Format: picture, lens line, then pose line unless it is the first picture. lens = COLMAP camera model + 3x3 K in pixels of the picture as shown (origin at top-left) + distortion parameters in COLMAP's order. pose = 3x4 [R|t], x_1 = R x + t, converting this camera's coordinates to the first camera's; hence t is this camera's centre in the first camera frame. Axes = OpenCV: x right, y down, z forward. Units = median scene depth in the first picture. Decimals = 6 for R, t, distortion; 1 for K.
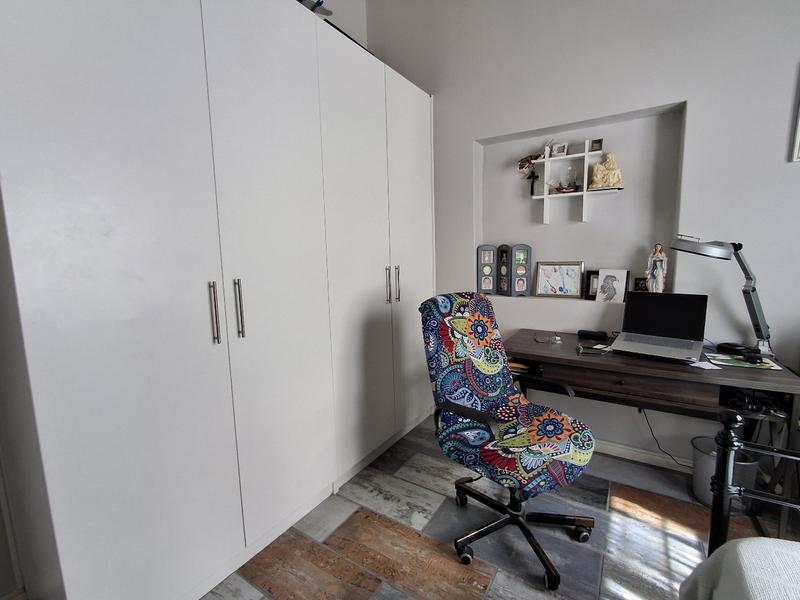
lens RADIAL K [[367.6, 0, 405.3], [0, 367.6, 293.2], [0, 0, 1]] dist [0.002236, 0.000747]
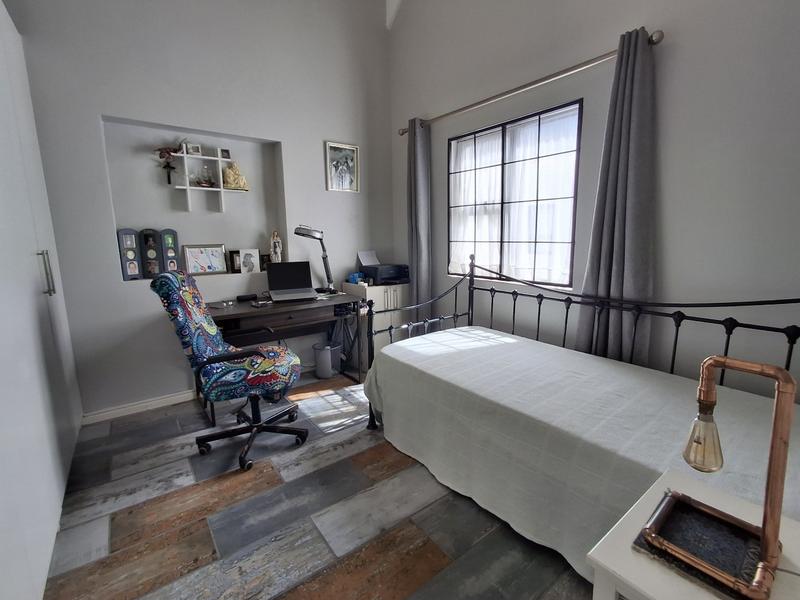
lens RADIAL K [[367.6, 0, 405.3], [0, 367.6, 293.2], [0, 0, 1]] dist [0.002236, 0.000747]
pose [[0.354027, -0.129212, 0.926266, -0.522975], [0.113578, 0.989019, 0.094555, 0.034532], [-0.928313, 0.071729, 0.364815, -0.029485]]
